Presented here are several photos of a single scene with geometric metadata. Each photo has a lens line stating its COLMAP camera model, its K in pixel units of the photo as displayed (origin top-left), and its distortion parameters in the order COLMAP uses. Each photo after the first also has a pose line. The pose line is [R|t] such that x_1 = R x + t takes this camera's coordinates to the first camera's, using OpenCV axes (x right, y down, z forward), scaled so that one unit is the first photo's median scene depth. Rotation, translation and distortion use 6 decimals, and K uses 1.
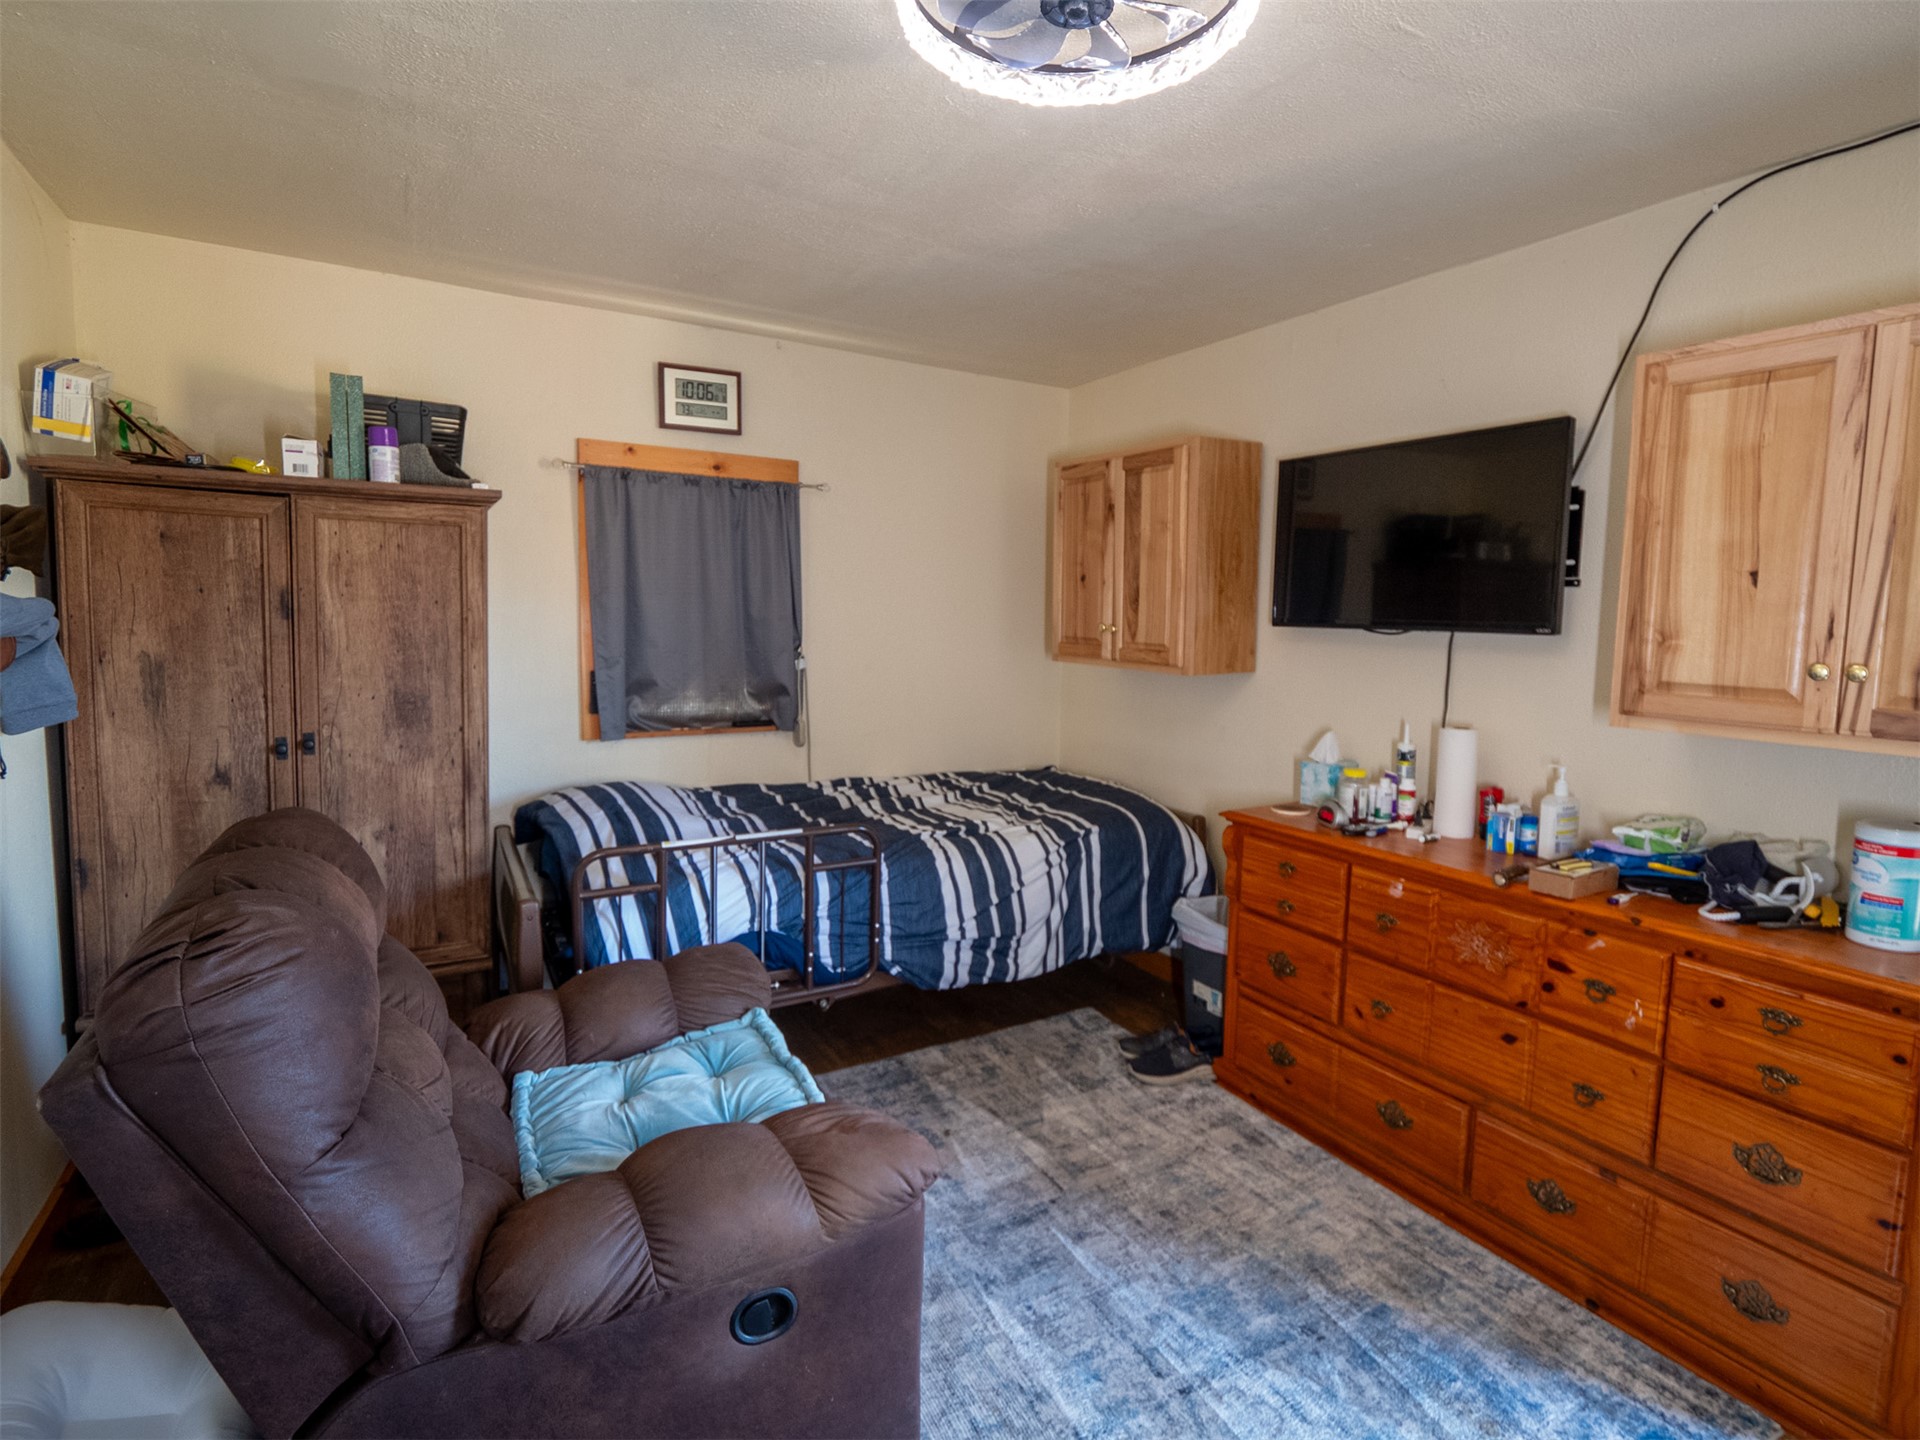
lens RADIAL K [[968.9, 0, 984.0], [0, 968.9, 706.5], [0, 0, 1]] dist [-0.019694, 0.006955]
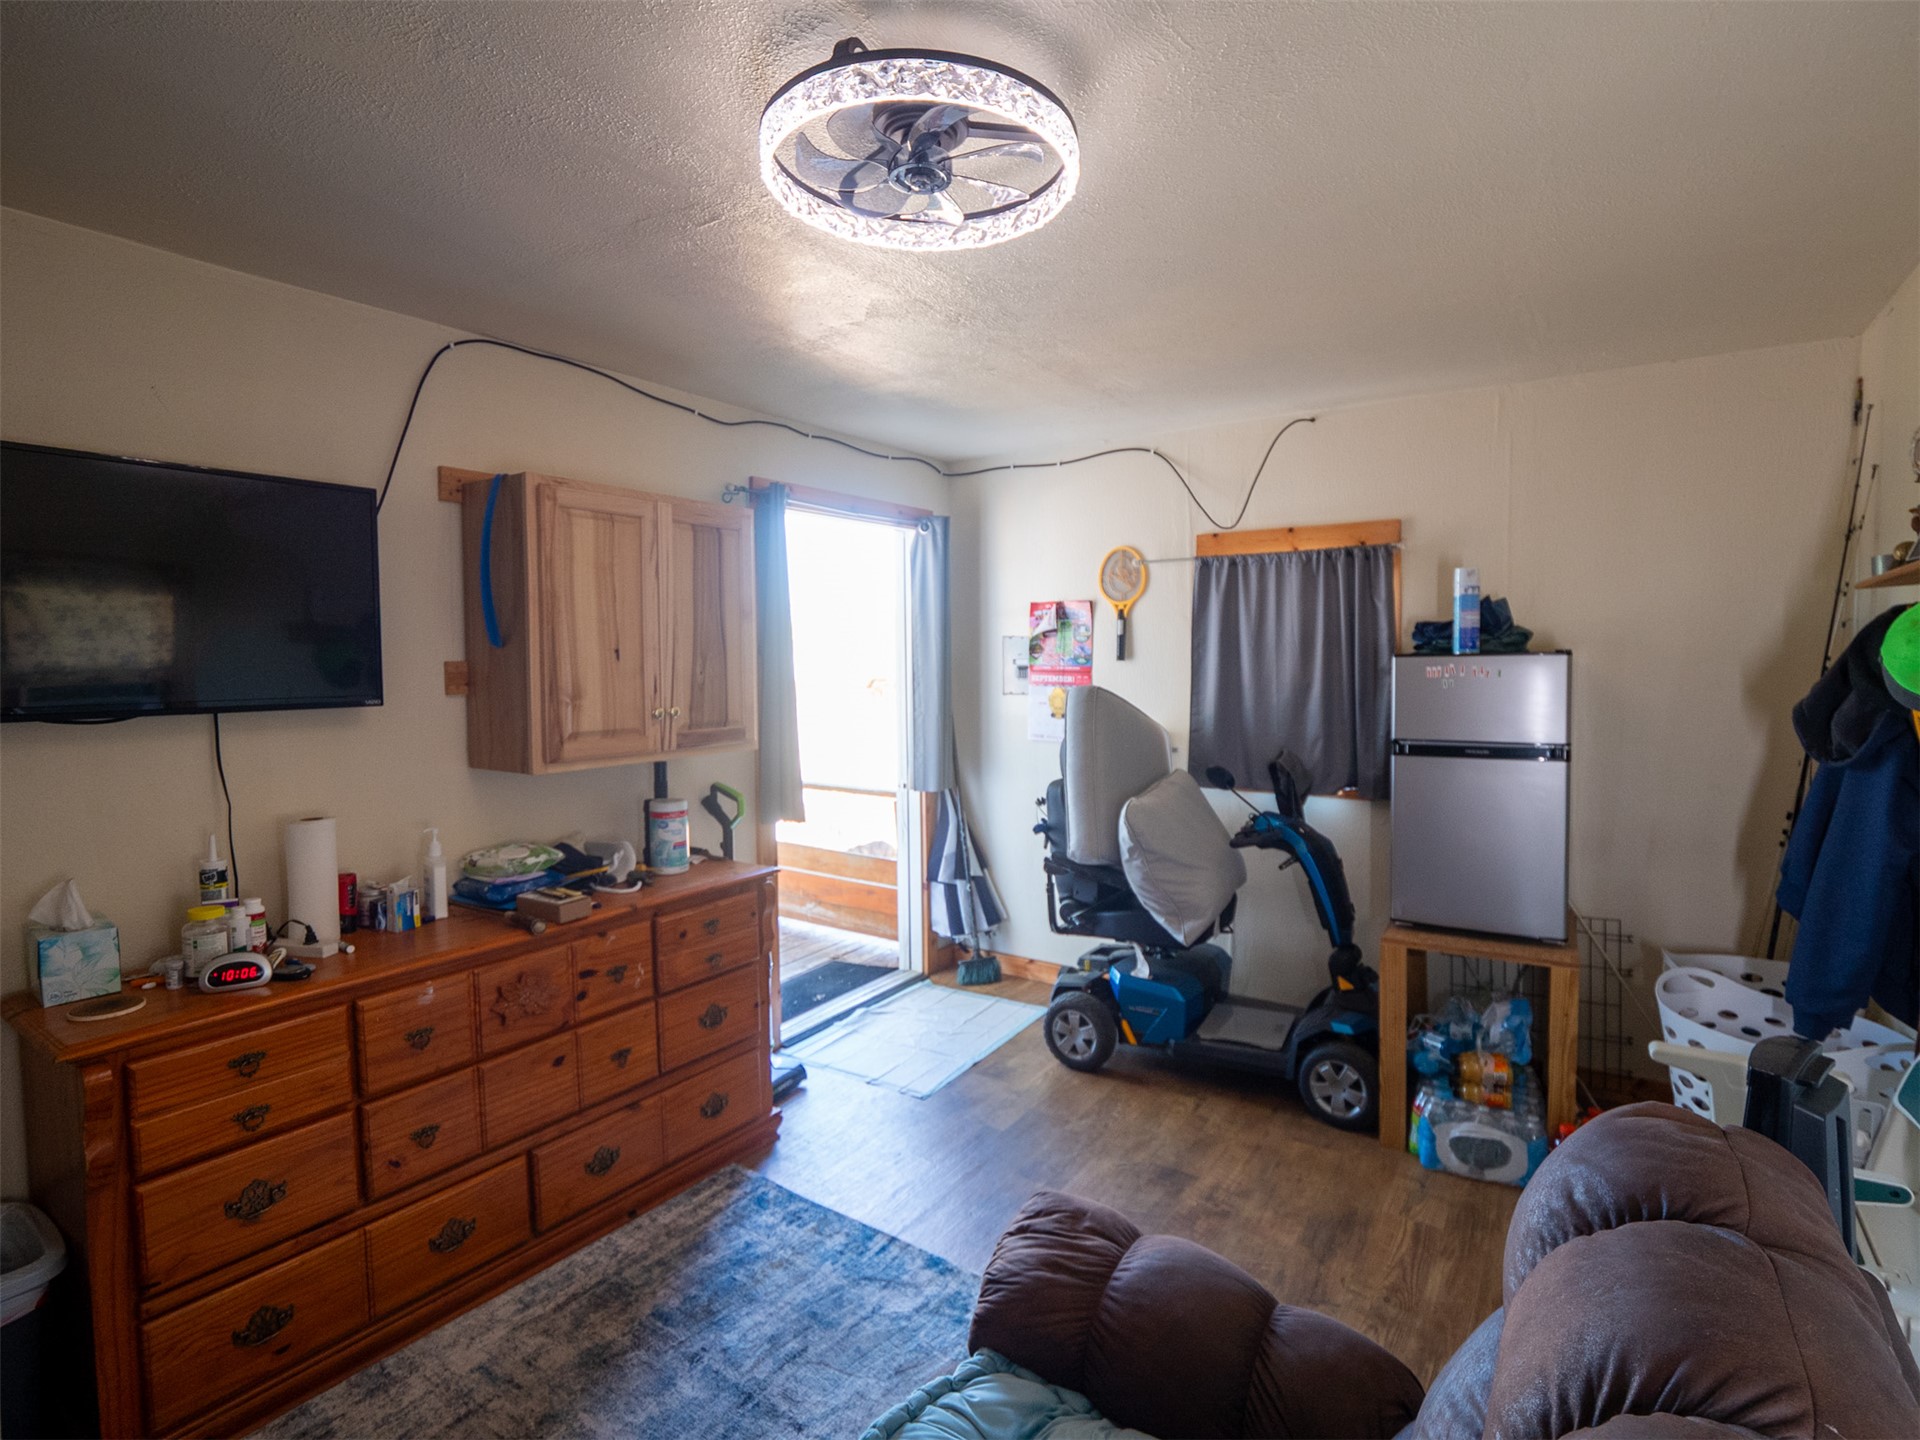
lens RADIAL K [[968.9, 0, 984.0], [0, 968.9, 706.5], [0, 0, 1]] dist [-0.019694, 0.006955]
pose [[-0.432991, -0.059266, 0.899448, -0.711008], [0.091817, 0.989746, 0.109416, -0.153799], [-0.896710, 0.129961, -0.423109, 1.057610]]
